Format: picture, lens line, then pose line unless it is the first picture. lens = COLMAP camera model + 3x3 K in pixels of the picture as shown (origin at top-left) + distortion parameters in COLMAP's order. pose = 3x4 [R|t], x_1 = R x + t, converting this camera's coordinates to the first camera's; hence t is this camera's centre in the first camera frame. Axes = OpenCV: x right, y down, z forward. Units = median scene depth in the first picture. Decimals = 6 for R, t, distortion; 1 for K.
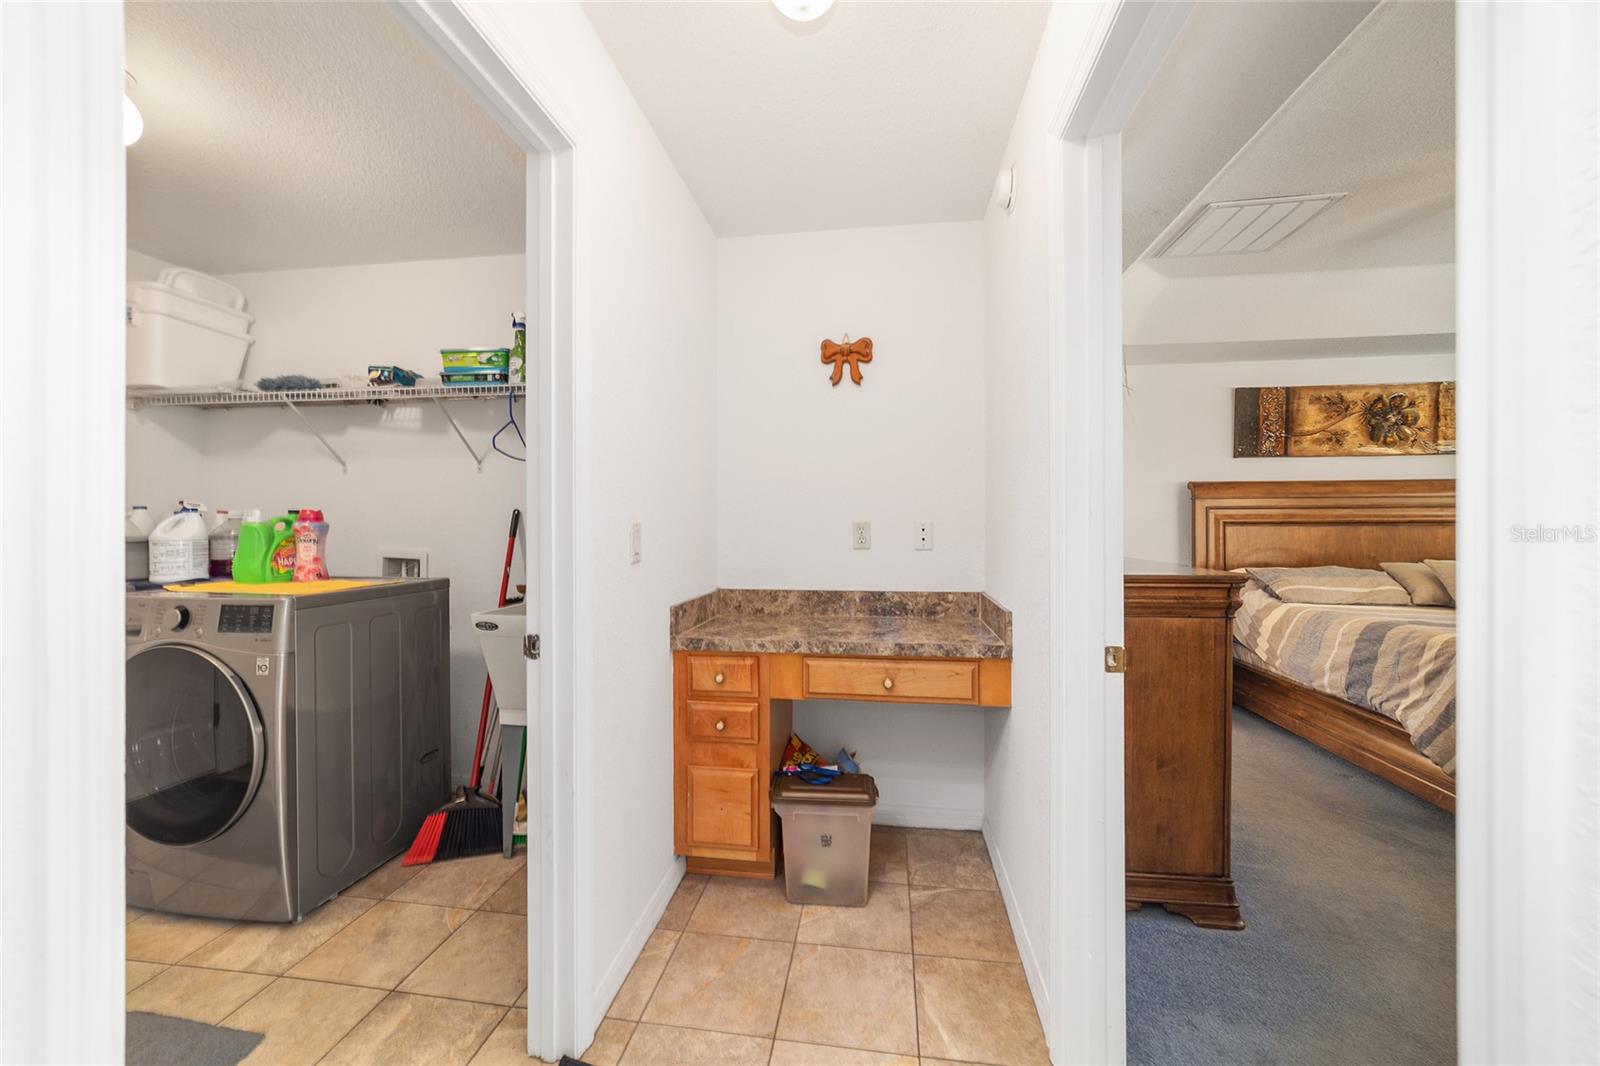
lens RADIAL K [[613.5, 0, 796.1], [0, 613.5, 526.9], [0, 0, 1]] dist [-0.016764, 0.007686]
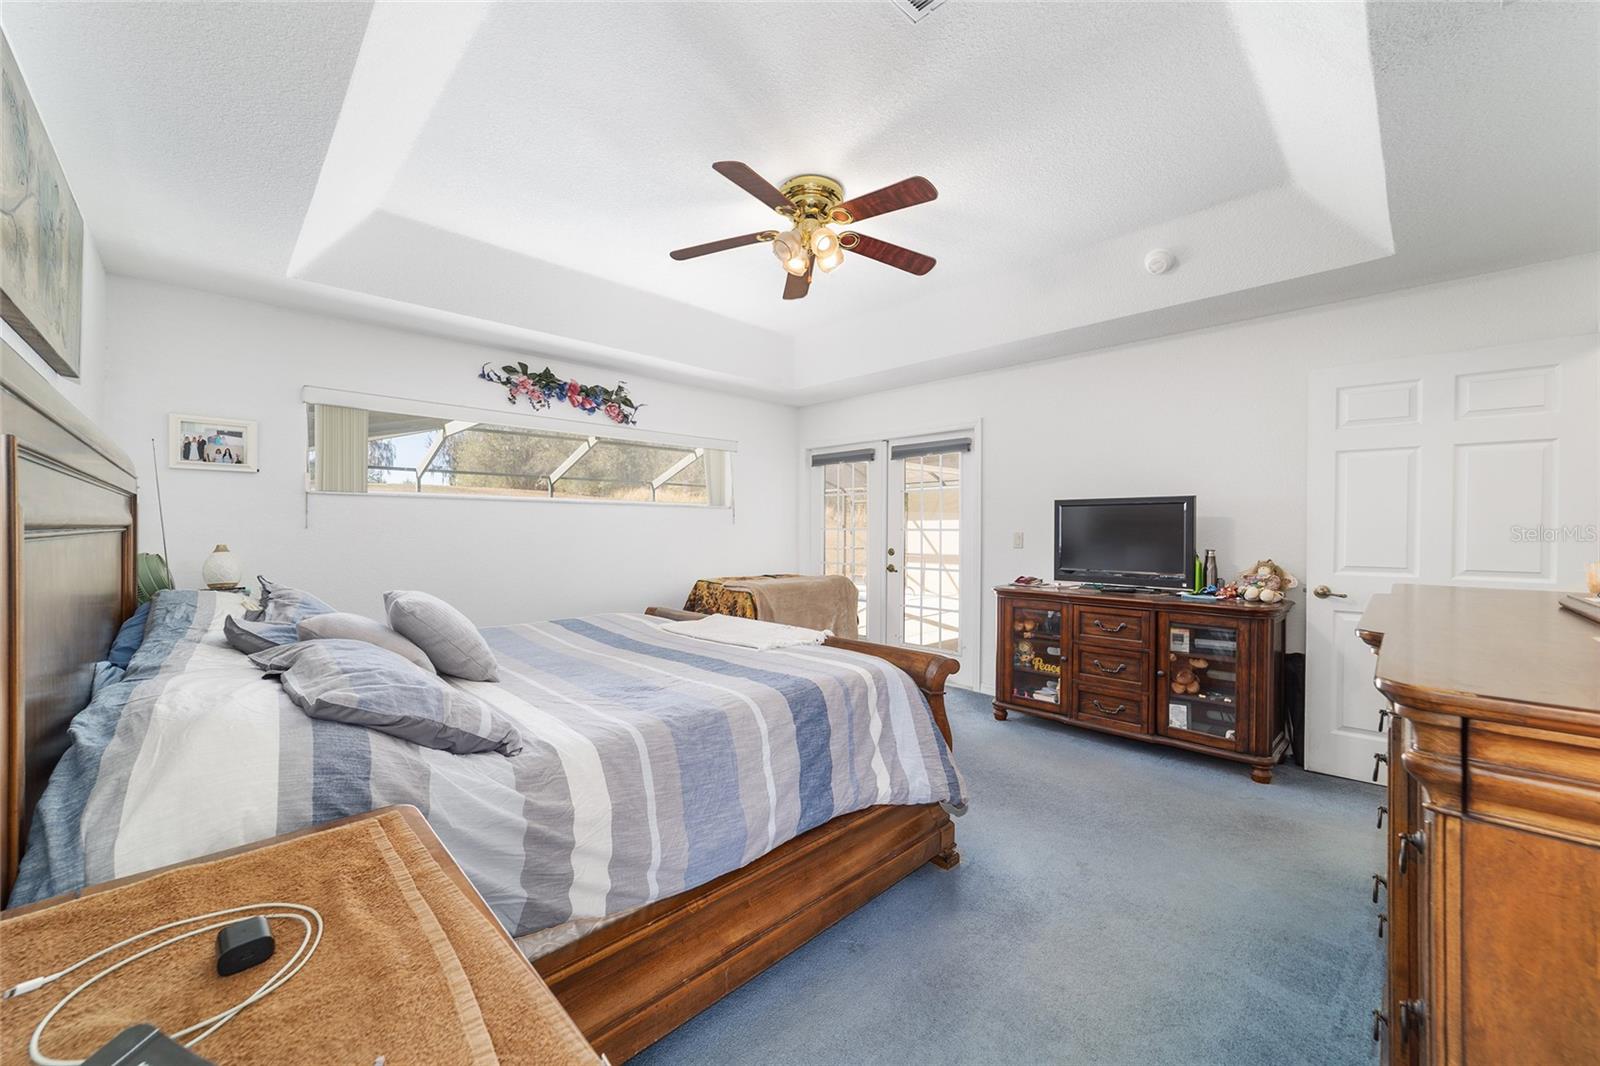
lens RADIAL K [[614.4, 0, 800.0], [0, 614.4, 533.0], [0, 0, 1]] dist [-0.013562, 0.000223]
pose [[-0.797821, -0.006434, 0.602860, 0.506749], [-0.000863, 0.999954, 0.009529, -0.009155], [-0.602894, 0.007082, -0.797790, 1.331803]]
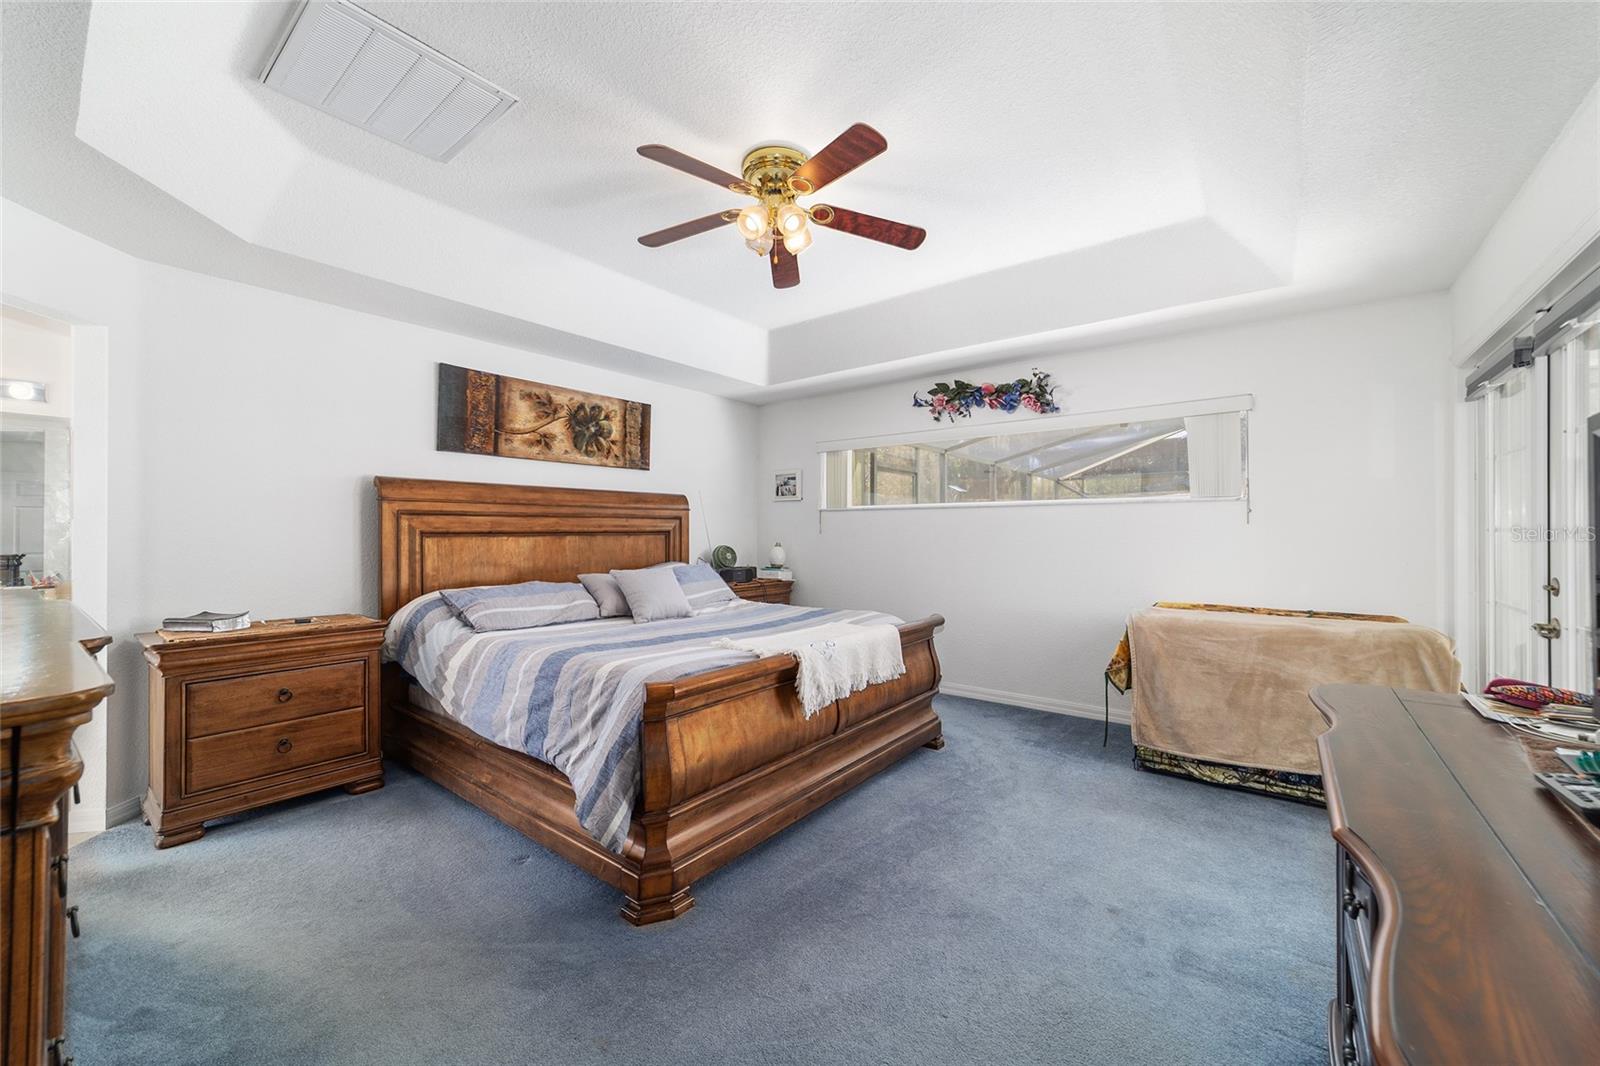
lens RADIAL K [[613.5, 0, 796.1], [0, 613.5, 526.9], [0, 0, 1]] dist [-0.016764, 0.007686]
pose [[0.496367, 0.008520, 0.868071, 0.352032], [0.004286, 0.999916, -0.012265, -0.002665], [-0.868102, 0.009809, 0.496289, 0.269468]]
